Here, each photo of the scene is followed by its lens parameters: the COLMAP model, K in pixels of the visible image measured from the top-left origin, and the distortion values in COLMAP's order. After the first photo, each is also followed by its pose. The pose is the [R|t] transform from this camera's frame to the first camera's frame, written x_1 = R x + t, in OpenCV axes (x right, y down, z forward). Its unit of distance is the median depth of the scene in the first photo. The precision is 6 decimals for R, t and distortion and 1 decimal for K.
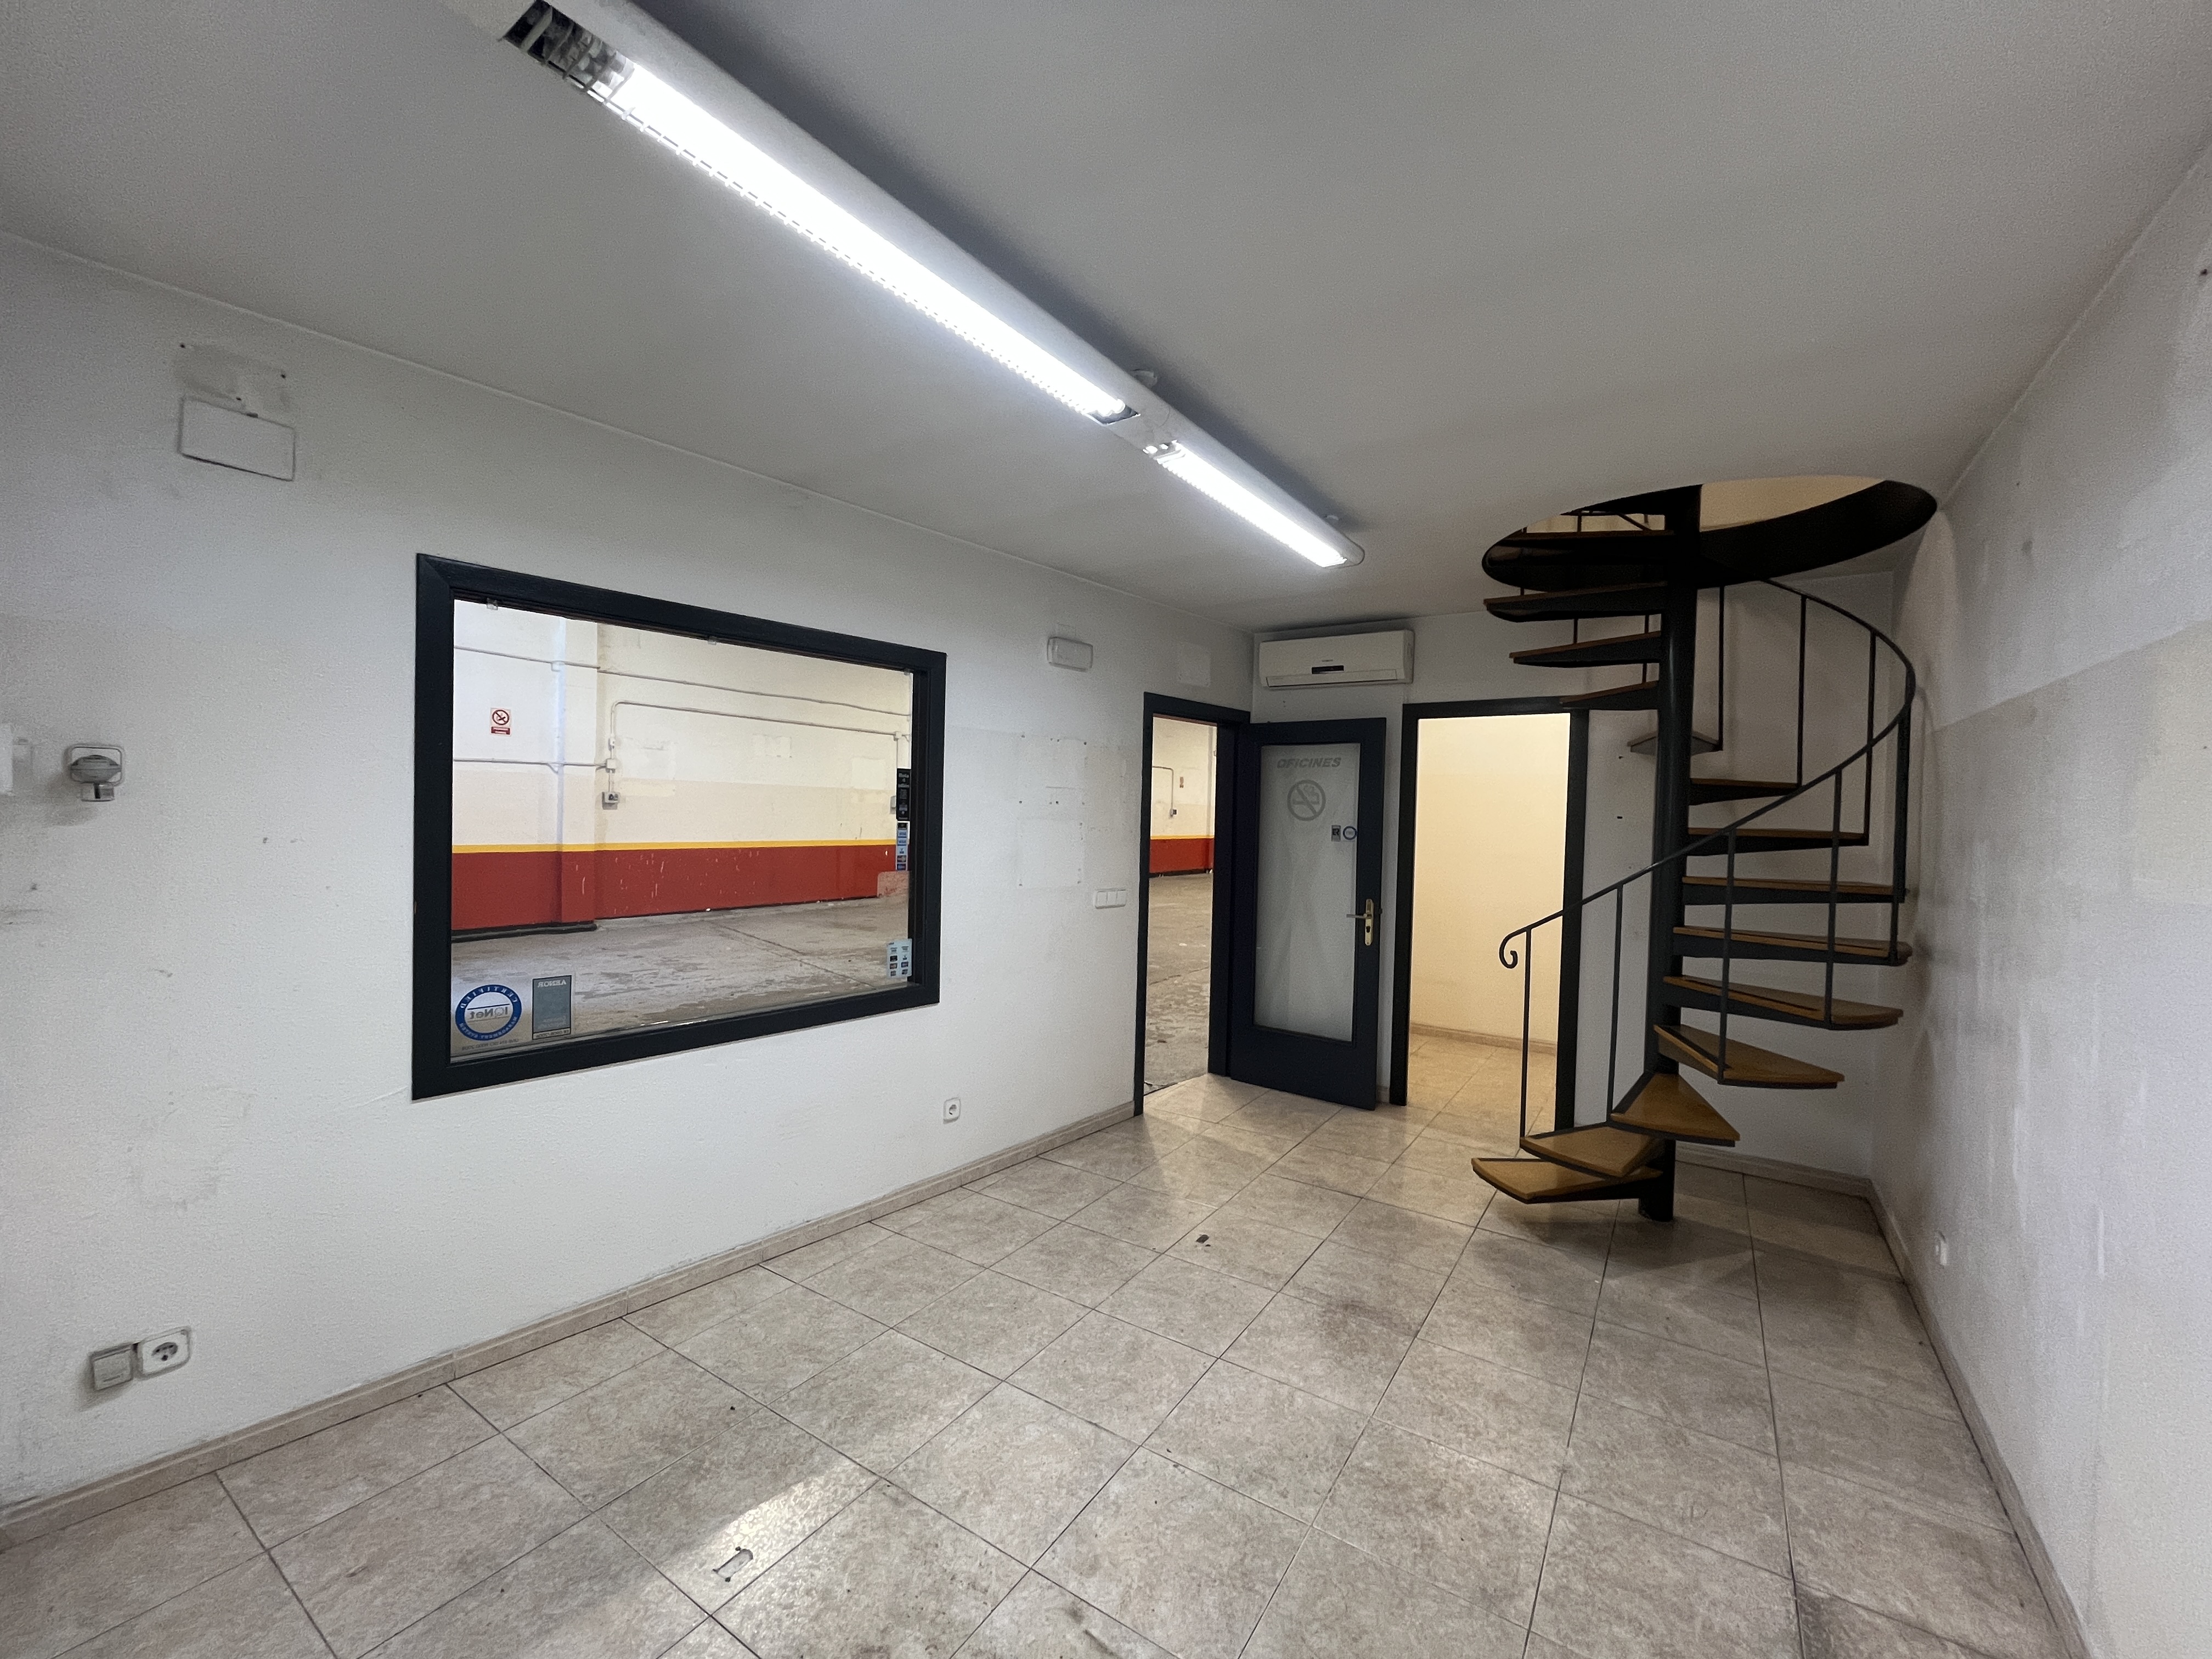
lens RADIAL K [[892.5, 0, 1102.1], [0, 892.5, 831.2], [0, 0, 1]] dist [-0.002790, -0.000722]
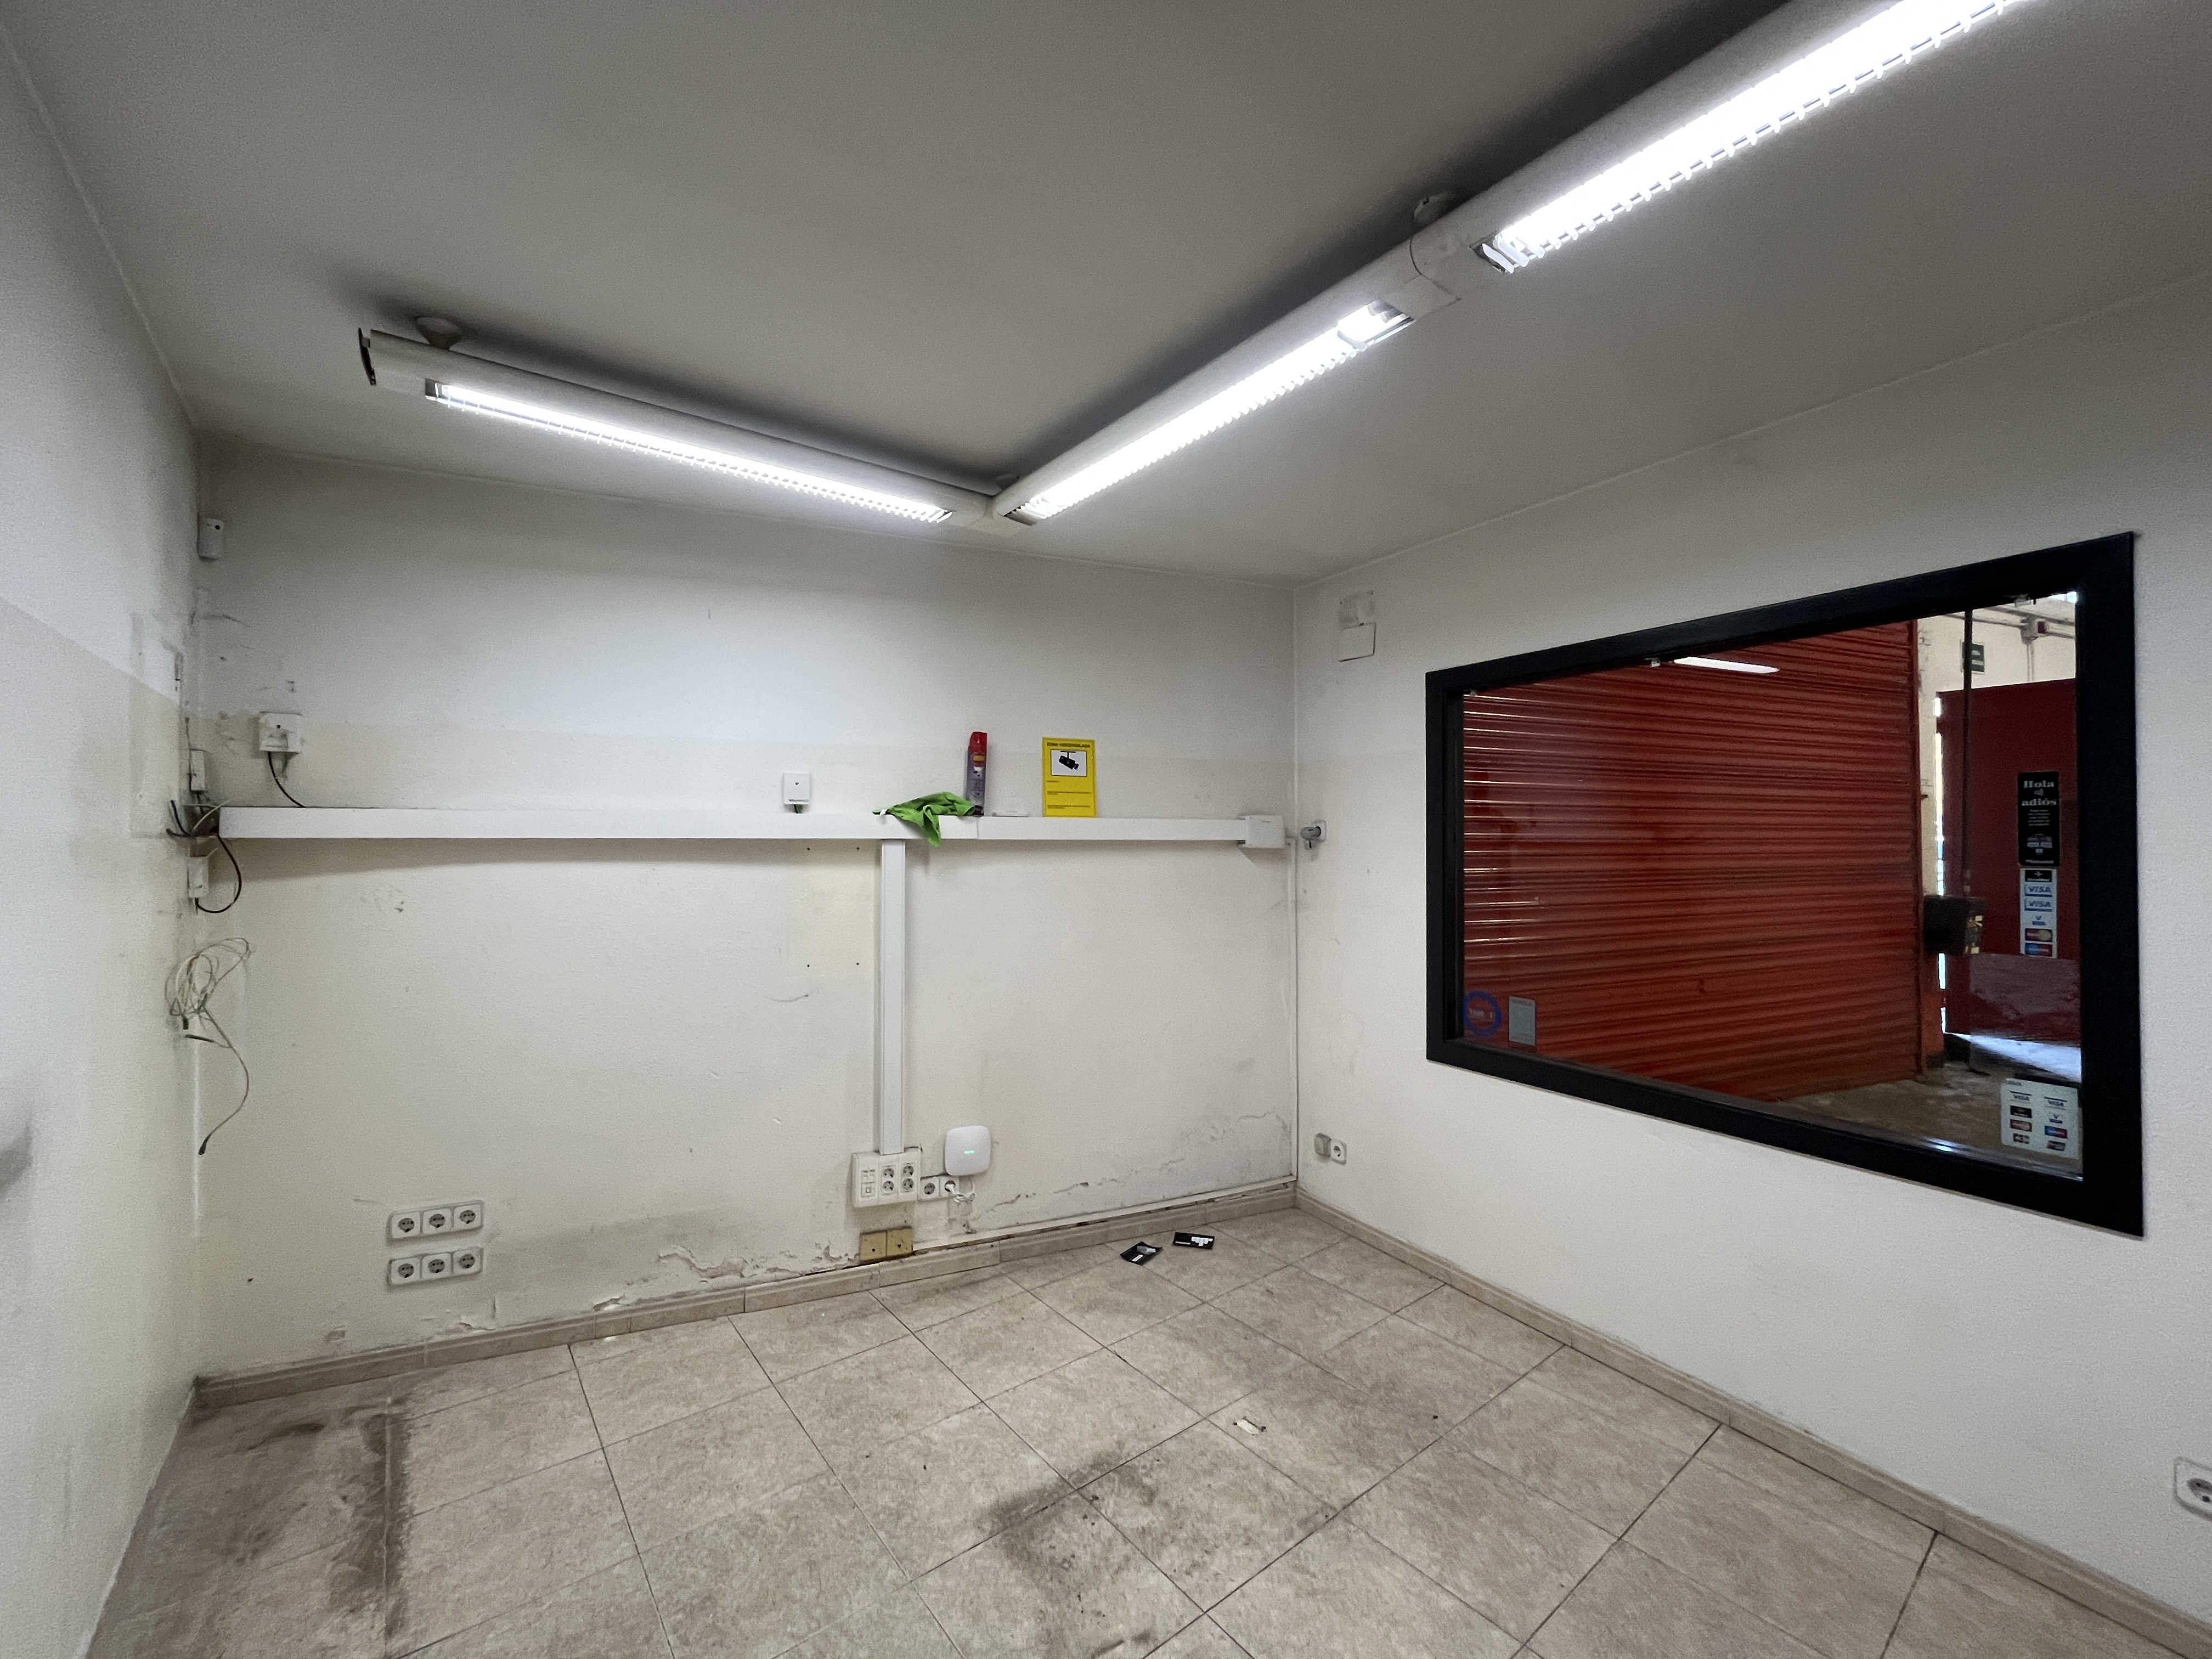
lens RADIAL K [[892.5, 0, 1098.8], [0, 892.5, 829.9], [0, 0, 1]] dist [-0.002790, -0.000722]
pose [[-0.317955, -0.036033, -0.947421, 0.841862], [-0.025620, 0.999239, -0.029406, -0.005169], [0.947760, 0.014923, -0.318636, 1.087123]]
